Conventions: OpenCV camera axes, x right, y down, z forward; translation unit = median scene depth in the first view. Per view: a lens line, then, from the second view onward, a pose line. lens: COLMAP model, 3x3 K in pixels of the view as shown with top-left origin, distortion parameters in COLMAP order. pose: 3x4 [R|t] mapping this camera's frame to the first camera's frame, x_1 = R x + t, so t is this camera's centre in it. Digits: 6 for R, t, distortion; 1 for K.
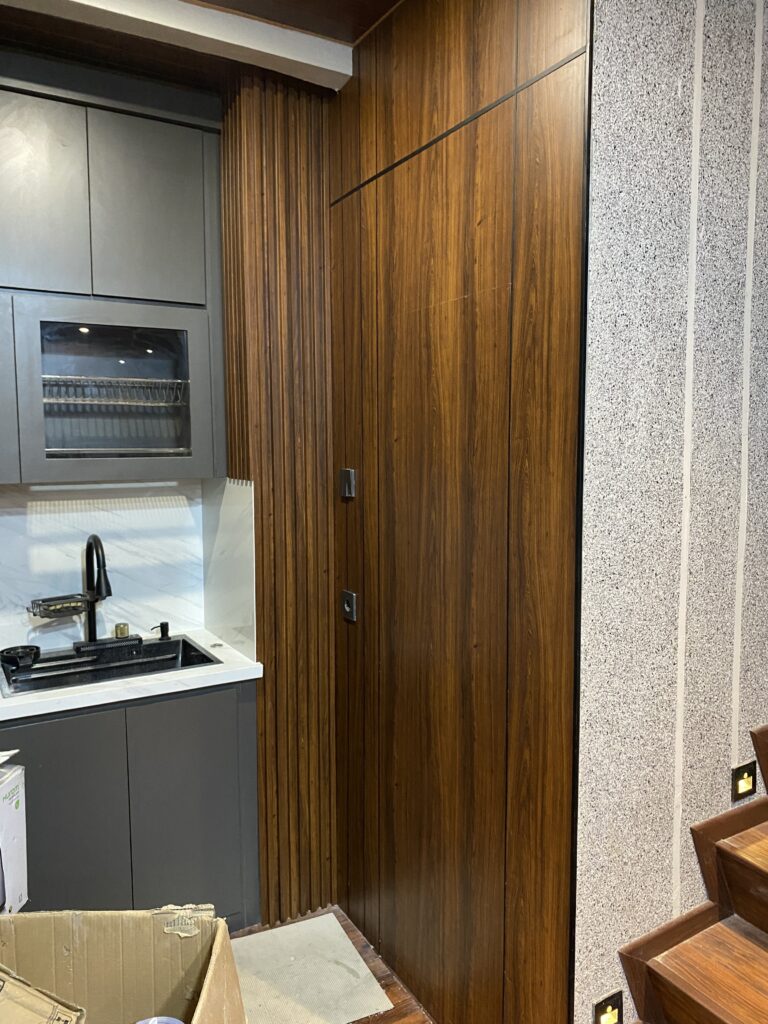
lens RADIAL K [[779.0, 0, 383.8], [0, 779.0, 512.7], [0, 0, 1]] dist [0.003869, -0.003476]
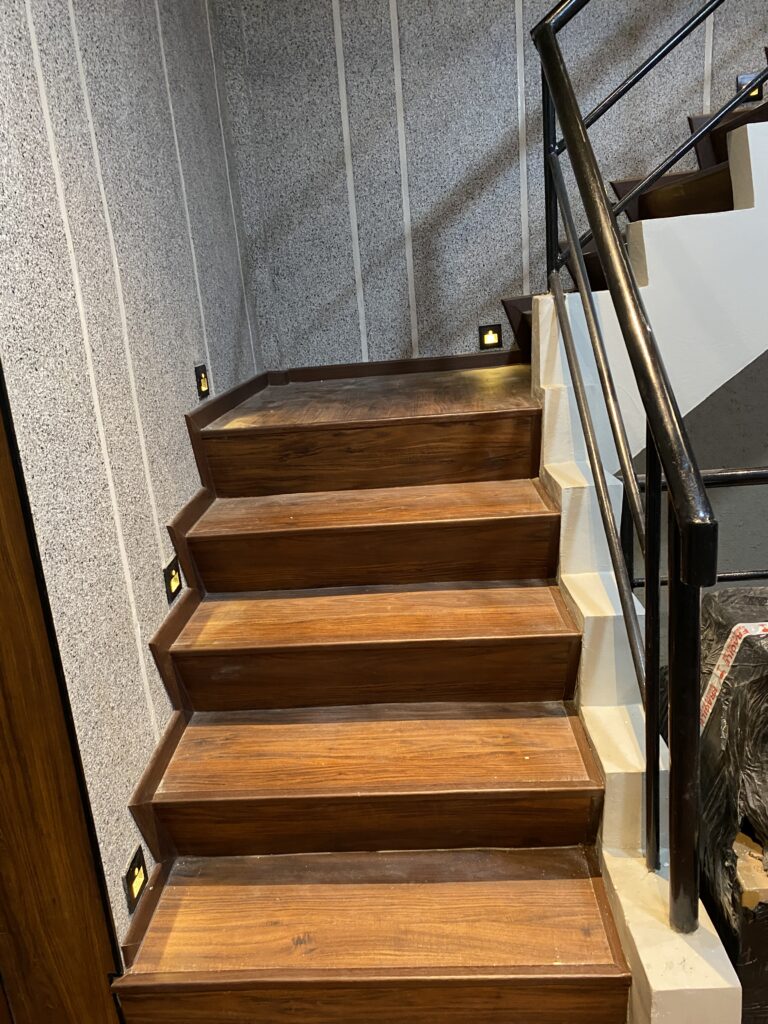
lens RADIAL K [[779.0, 0, 381.5], [0, 779.0, 507.9], [0, 0, 1]] dist [0.003869, -0.003476]
pose [[0.535890, -0.266388, 0.801161, -0.141731], [0.158329, 0.963793, 0.214559, 0.105831], [-0.829309, 0.011867, 0.558664, 0.281704]]
